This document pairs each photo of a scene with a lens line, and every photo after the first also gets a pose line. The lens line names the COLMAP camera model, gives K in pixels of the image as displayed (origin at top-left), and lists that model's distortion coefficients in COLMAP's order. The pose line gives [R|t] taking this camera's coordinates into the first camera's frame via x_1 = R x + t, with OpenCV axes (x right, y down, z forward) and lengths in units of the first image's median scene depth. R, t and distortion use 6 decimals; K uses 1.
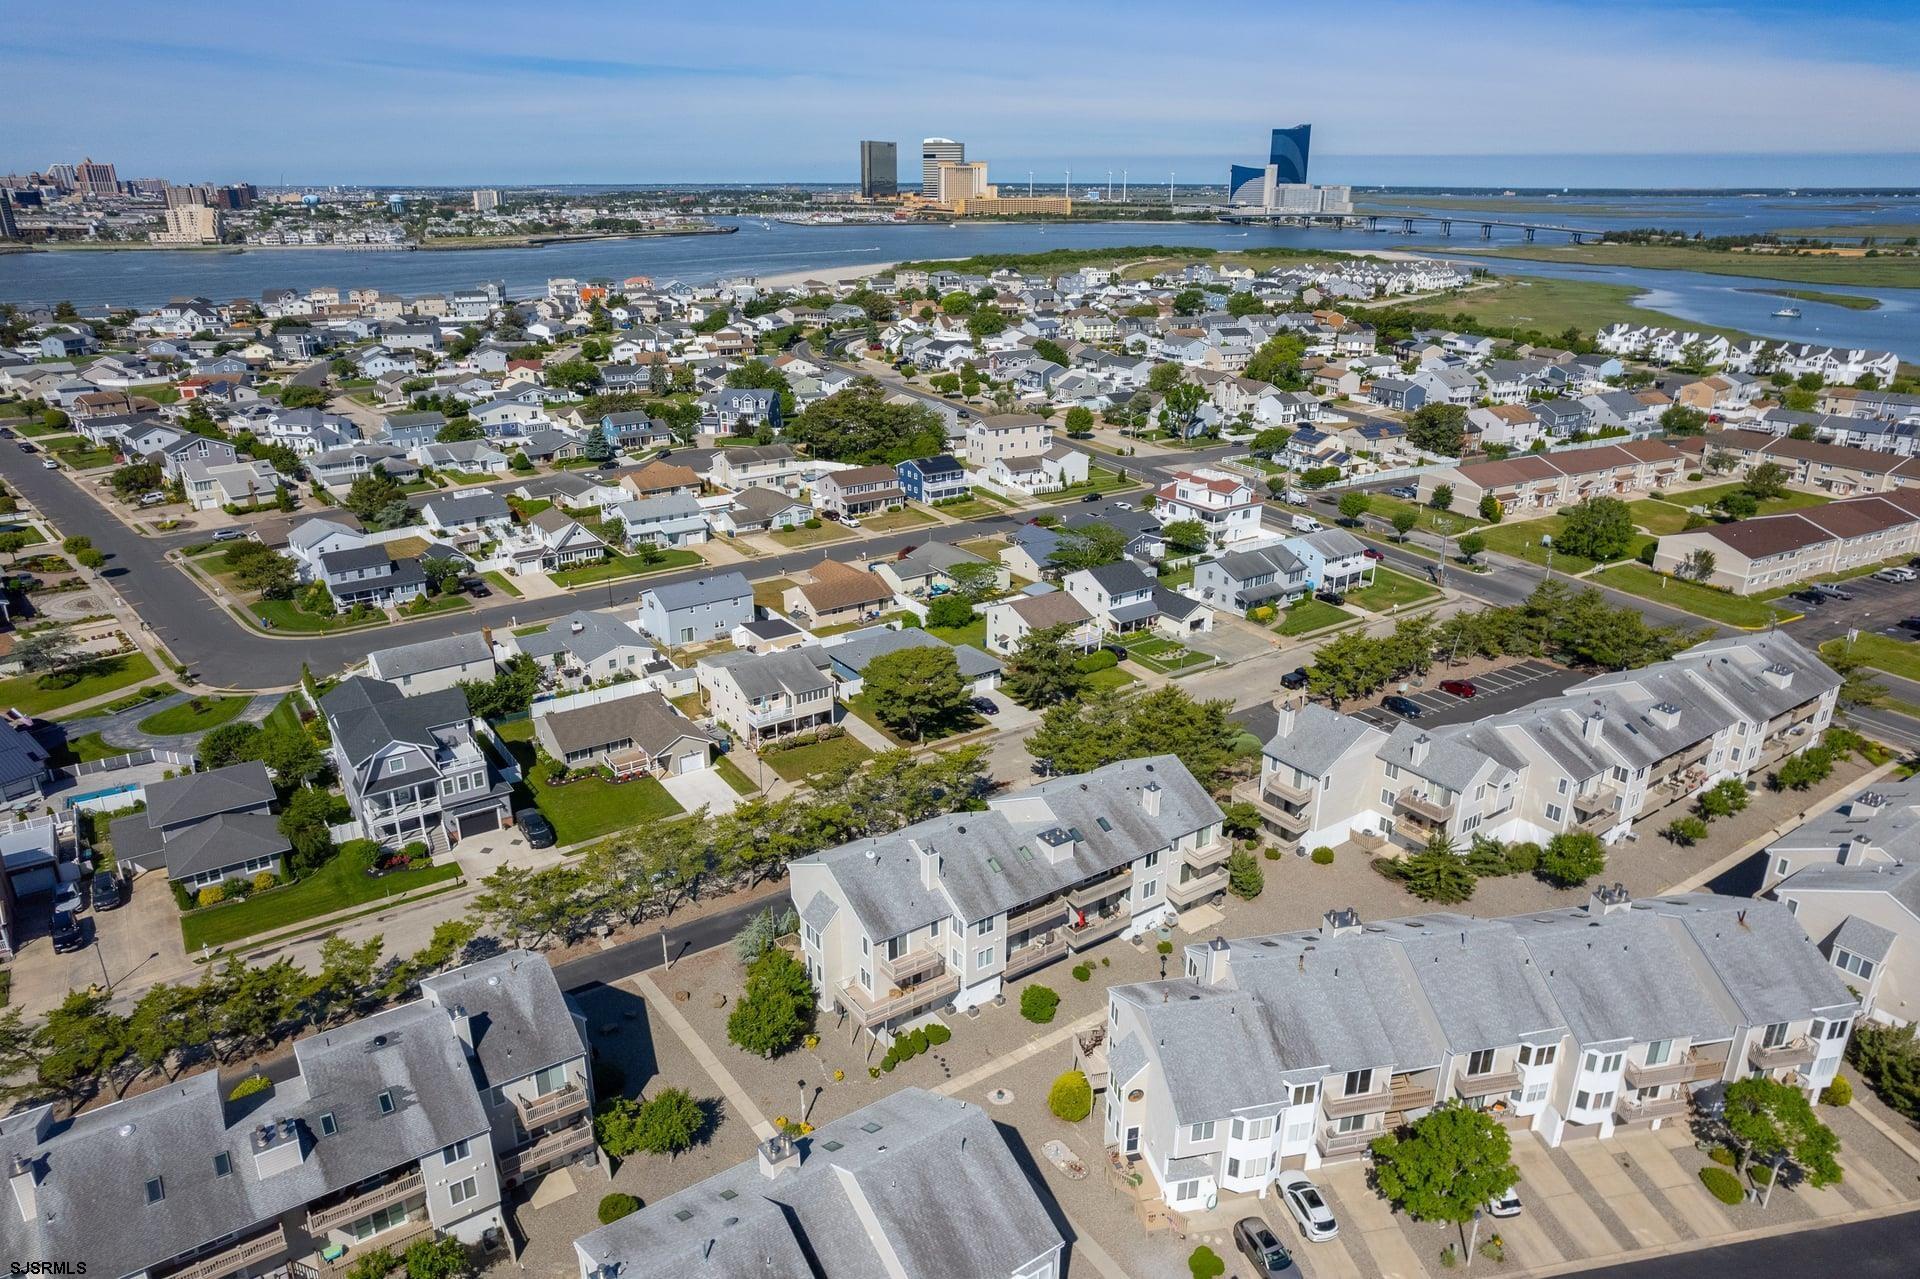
lens RADIAL K [[1252.0, 0, 960.0], [0, 1252.0, 639.5], [0, 0, 1]] dist [-0.065180, 0.077132]
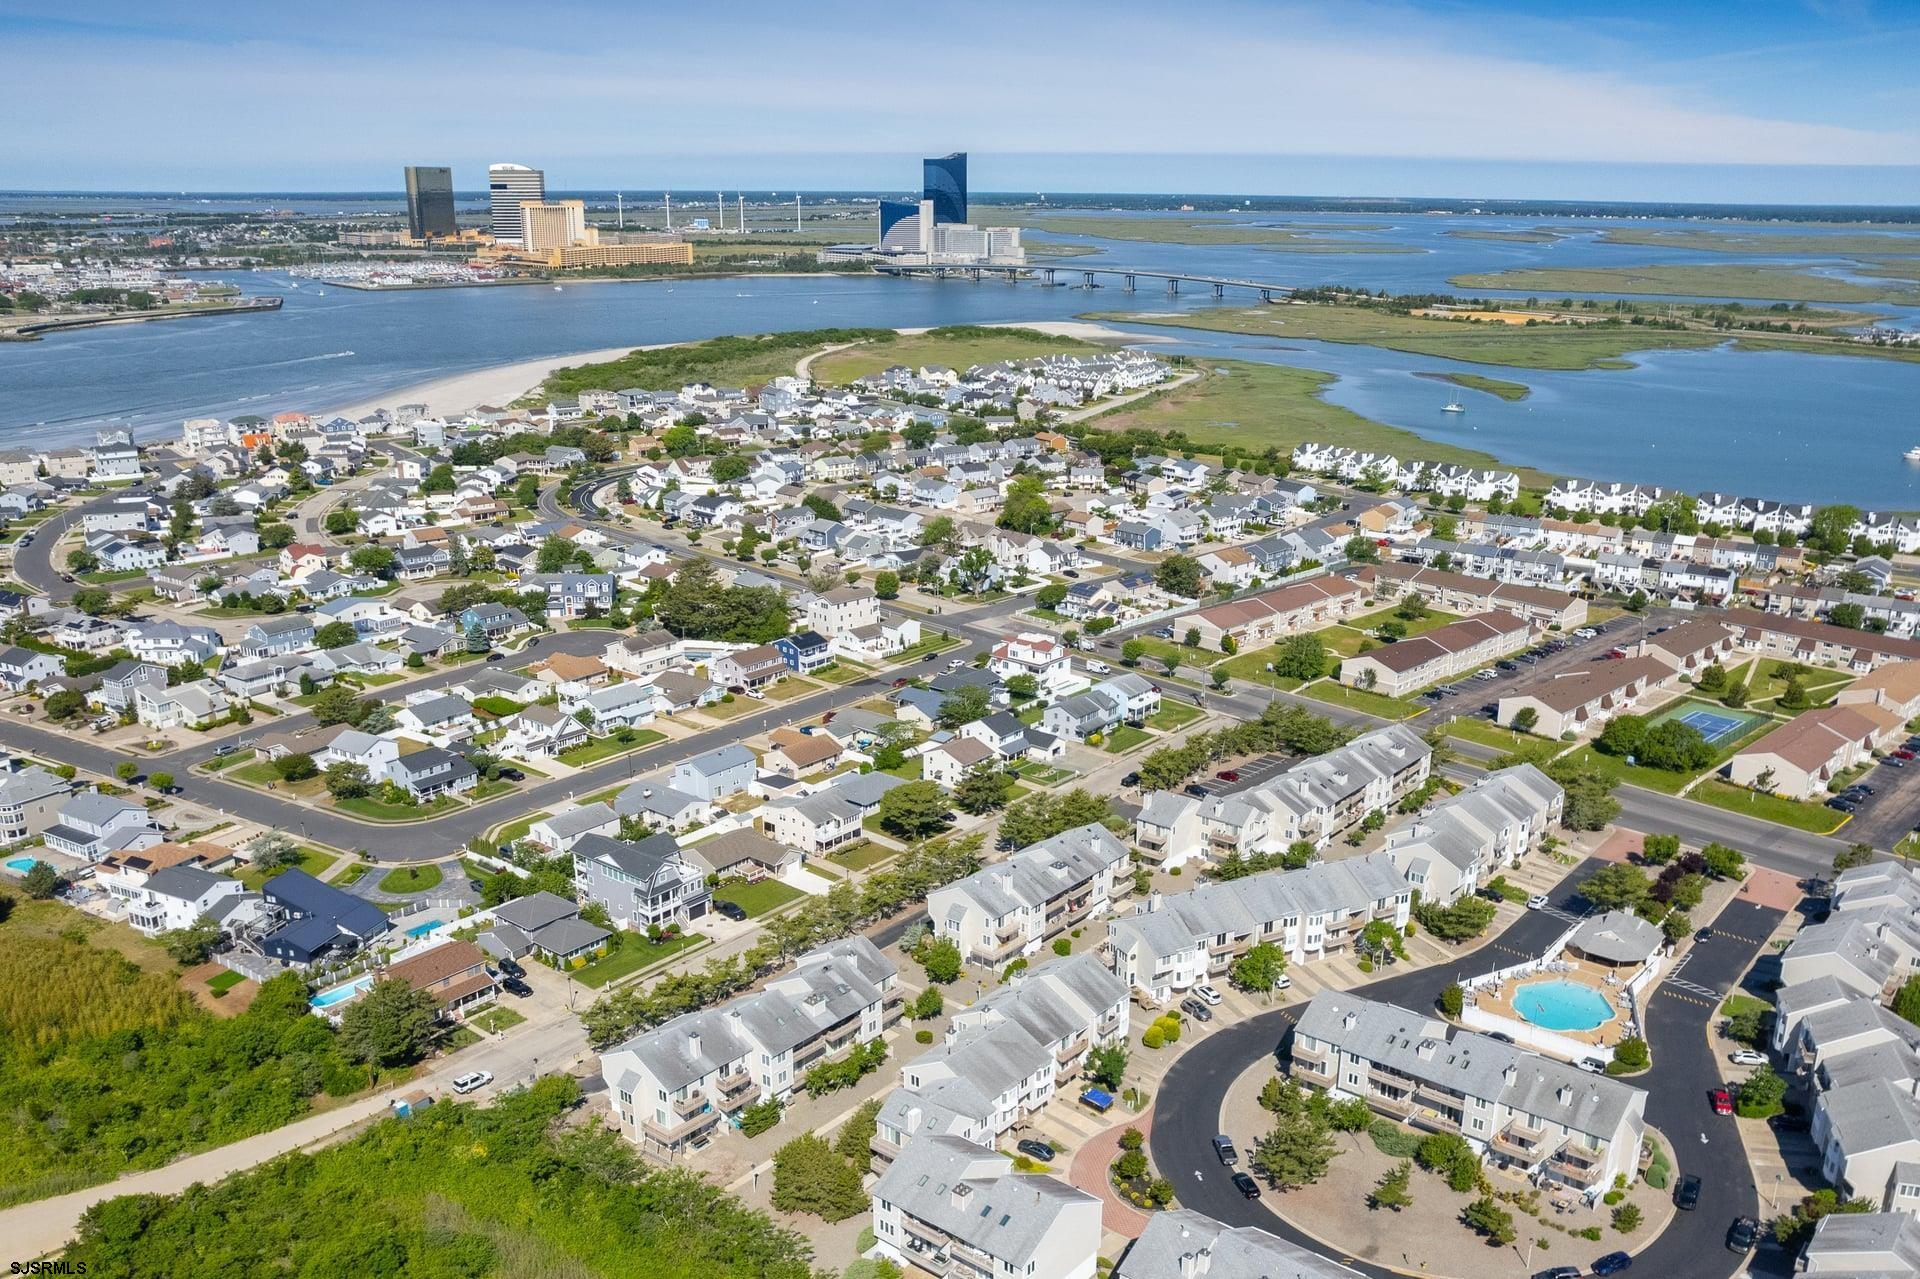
lens RADIAL K [[1599.4, 0, 1012.7], [0, 1599.4, 743.6], [0, 0, 1]] dist [-0.040603, 0.010766]
pose [[0.957301, -0.090363, 0.274606, -0.256189], [0.095592, 0.995404, -0.005691, -0.010225], [-0.272830, 0.031698, 0.961540, -0.544026]]
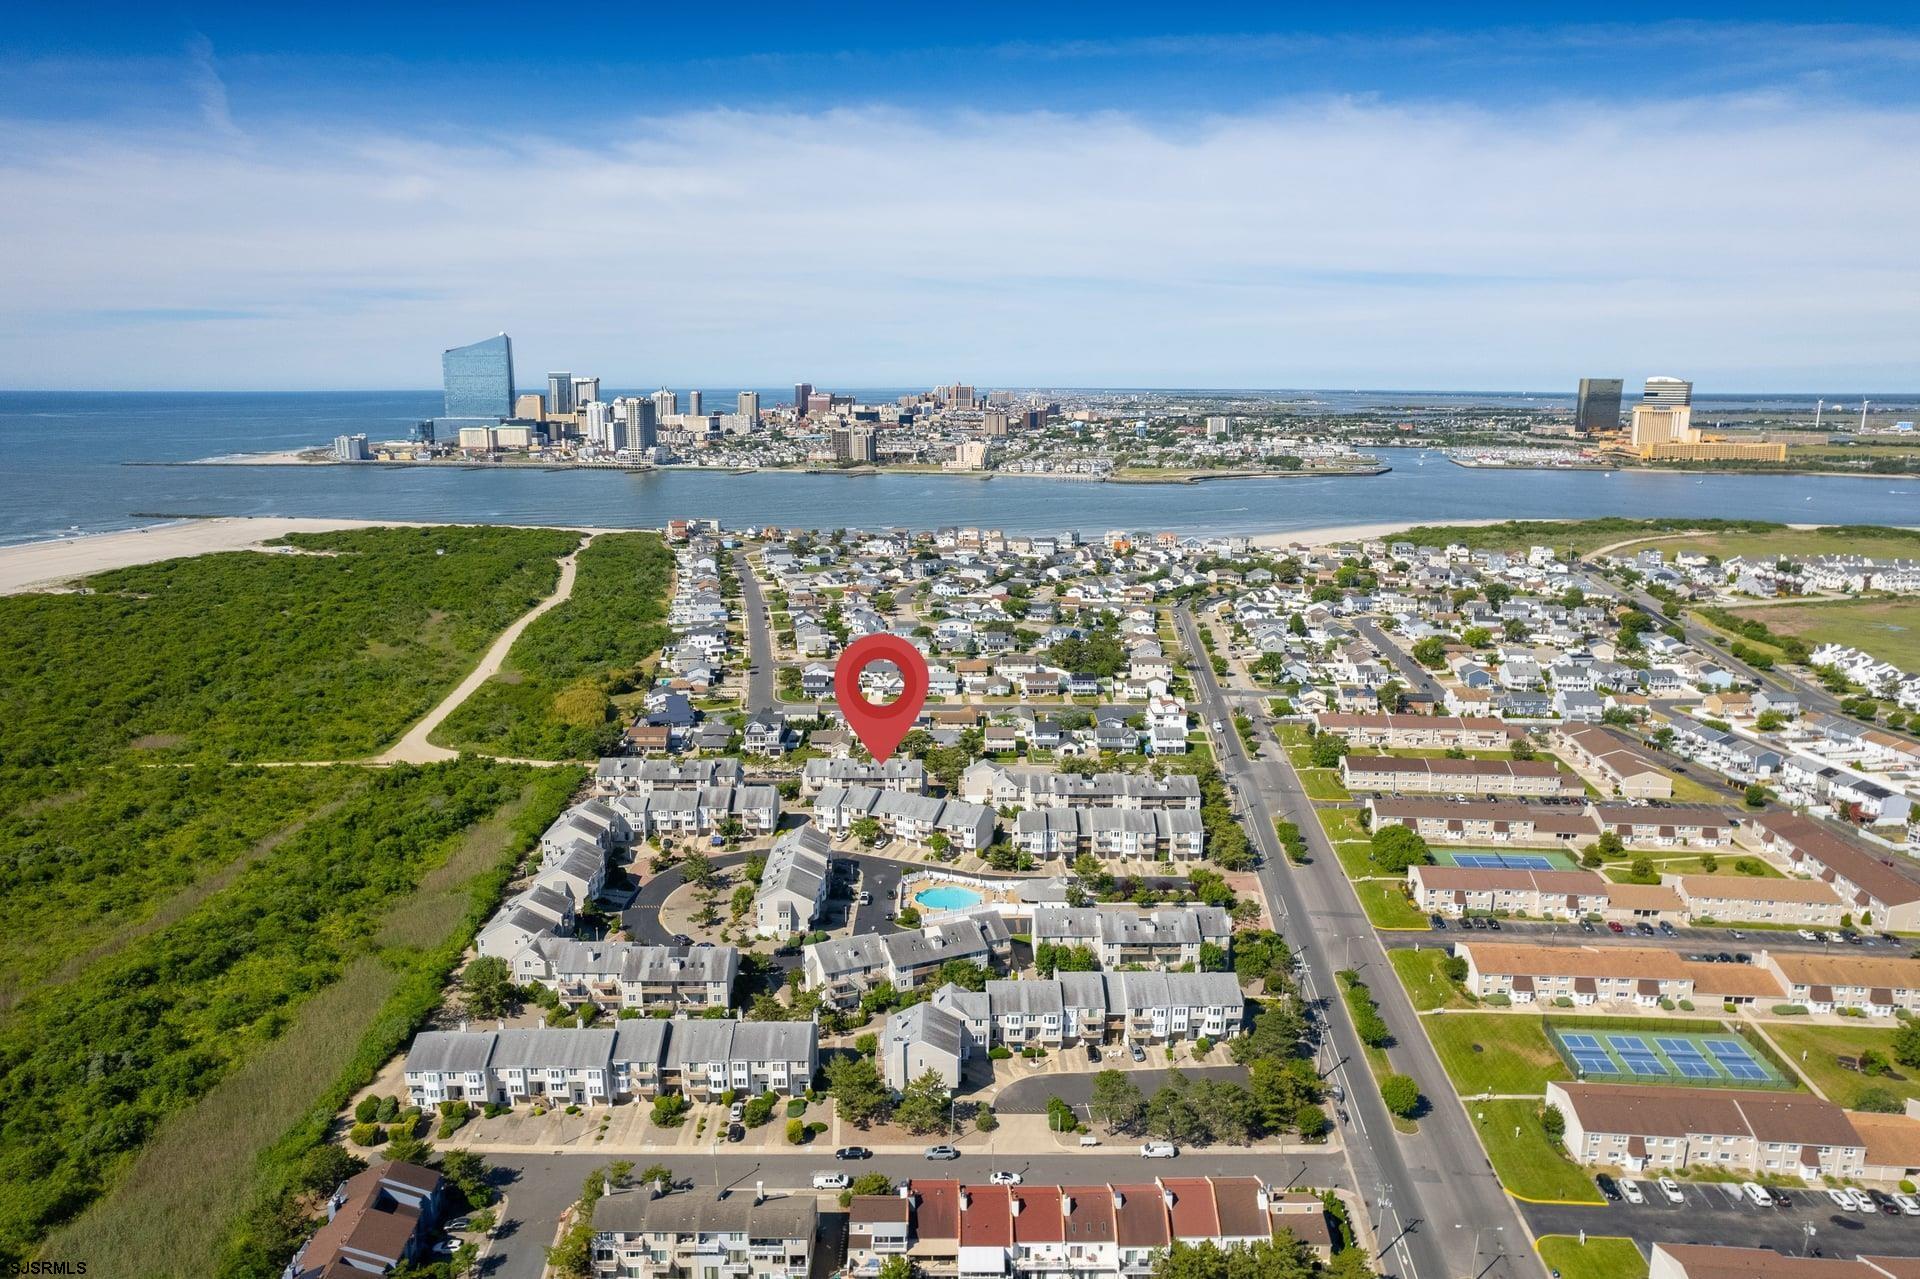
lens RADIAL K [[1234.1, 0, 960.0], [0, 1234.1, 639.5], [0, 0, 1]] dist [-0.065242, 0.070411]
pose [[0.829795, 0.115462, -0.545993, 0.883054], [-0.197214, 0.975906, -0.093349, 0.027914], [0.522060, 0.185138, 0.832573, -0.775741]]
